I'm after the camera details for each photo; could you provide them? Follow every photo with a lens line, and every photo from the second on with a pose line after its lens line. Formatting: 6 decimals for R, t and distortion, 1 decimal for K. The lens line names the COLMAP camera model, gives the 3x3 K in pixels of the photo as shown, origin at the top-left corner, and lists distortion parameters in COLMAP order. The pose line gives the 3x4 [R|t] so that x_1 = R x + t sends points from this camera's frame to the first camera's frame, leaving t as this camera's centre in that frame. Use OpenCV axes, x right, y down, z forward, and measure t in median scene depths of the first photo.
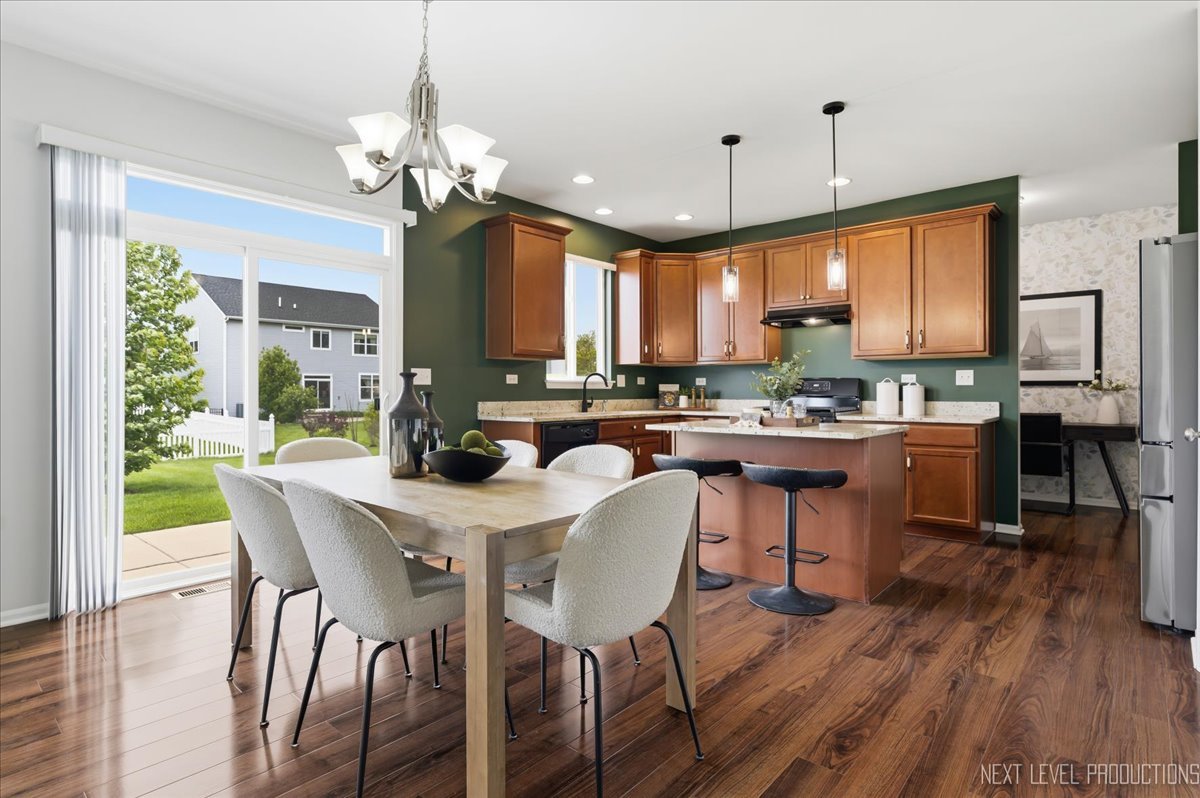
lens RADIAL K [[627.0, 0, 590.0], [0, 627.0, 388.6], [0, 0, 1]] dist [-0.001212, -0.000119]
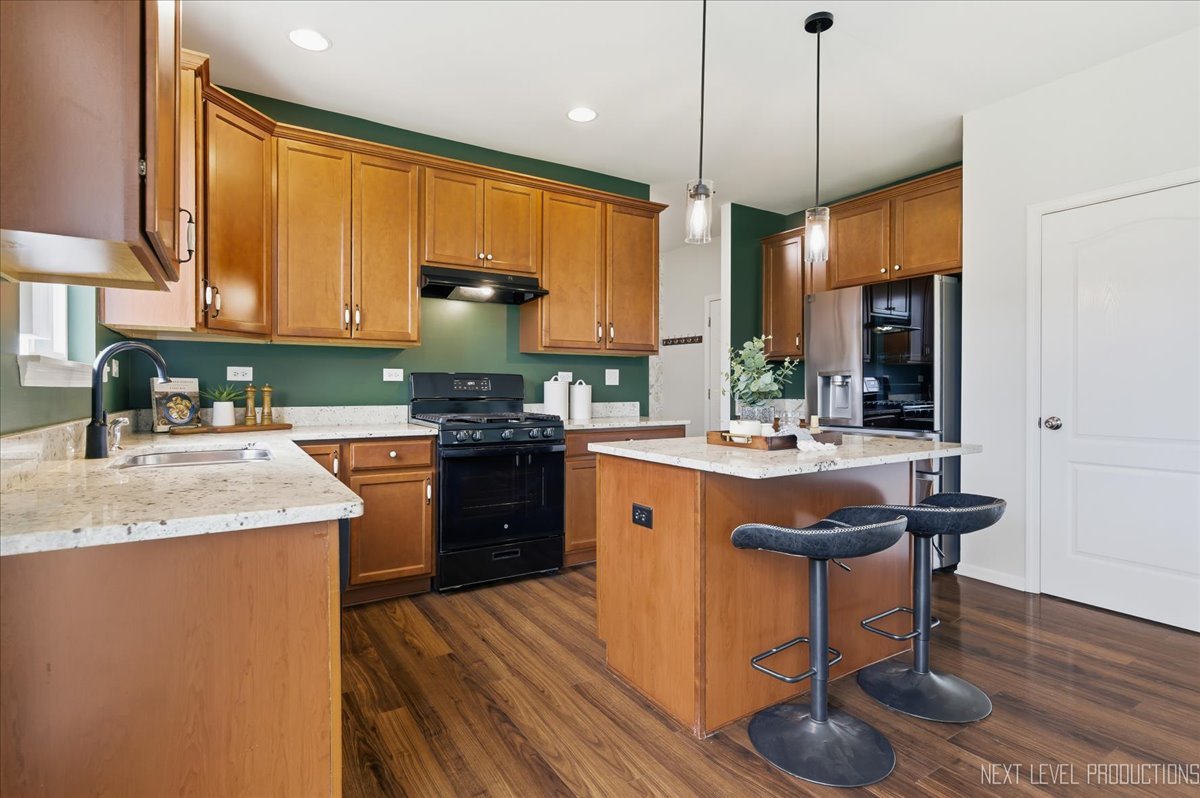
lens RADIAL K [[585.8, 0, 592.7], [0, 585.8, 394.7], [0, 0, 1]] dist [-0.002709, 0.000161]
pose [[0.287440, -0.006803, 0.957774, -0.237378], [-0.000715, 0.999973, 0.007317, 0.002708], [-0.957798, -0.002788, 0.287428, 0.681088]]
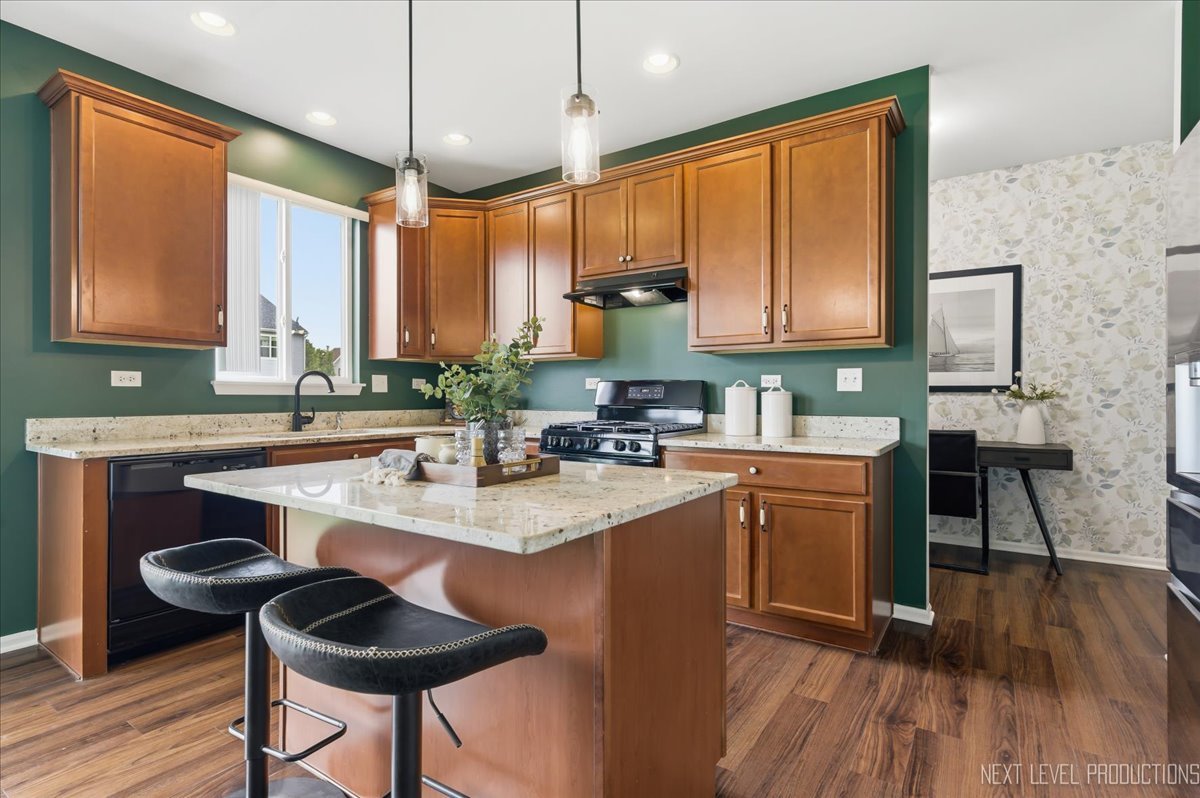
lens RADIAL K [[585.8, 0, 592.7], [0, 585.8, 394.7], [0, 0, 1]] dist [-0.002709, 0.000161]
pose [[0.992820, 0.002147, 0.119597, 0.228980], [-0.002370, 0.999996, 0.001728, -0.002010], [-0.119593, -0.001999, 0.992821, 0.376703]]
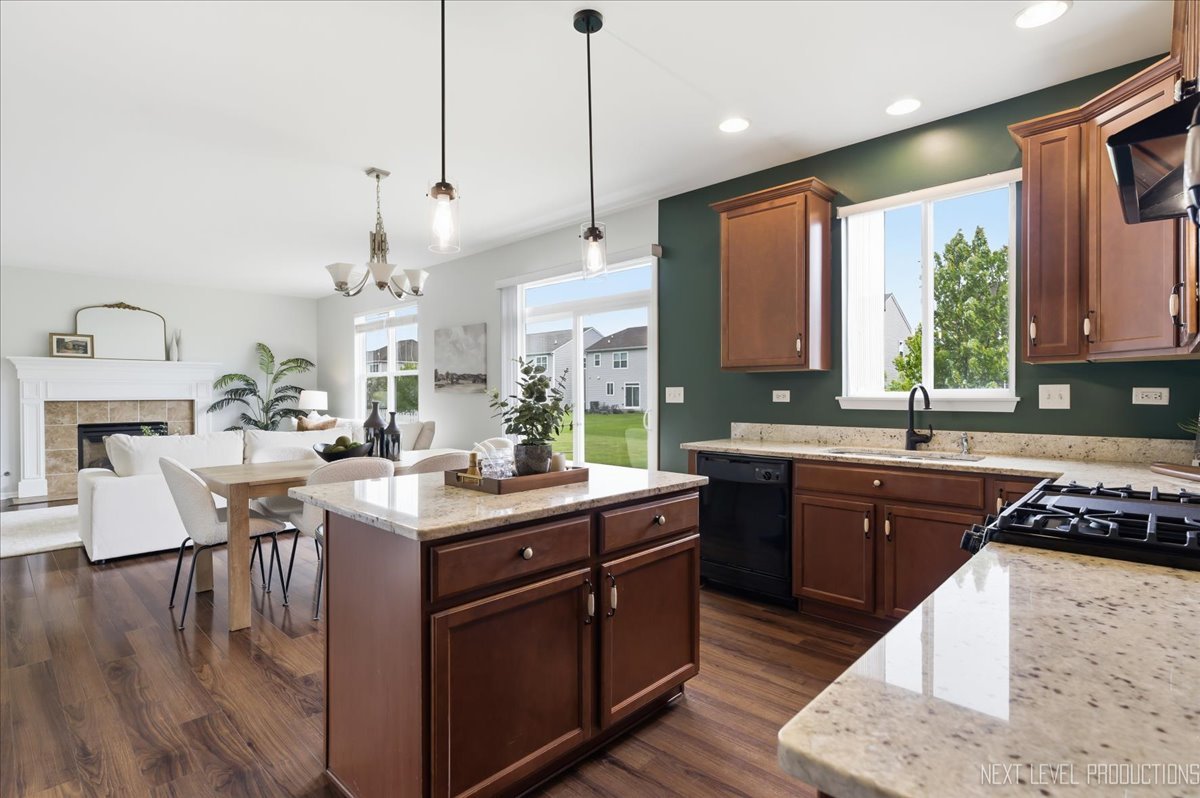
lens RADIAL K [[585.8, 0, 592.7], [0, 585.8, 394.7], [0, 0, 1]] dist [-0.002709, 0.000161]
pose [[-0.045067, 0.001053, -0.998983, 0.583686], [0.002837, 0.999996, 0.000926, -0.017101], [0.998980, -0.002792, -0.045069, 0.743947]]
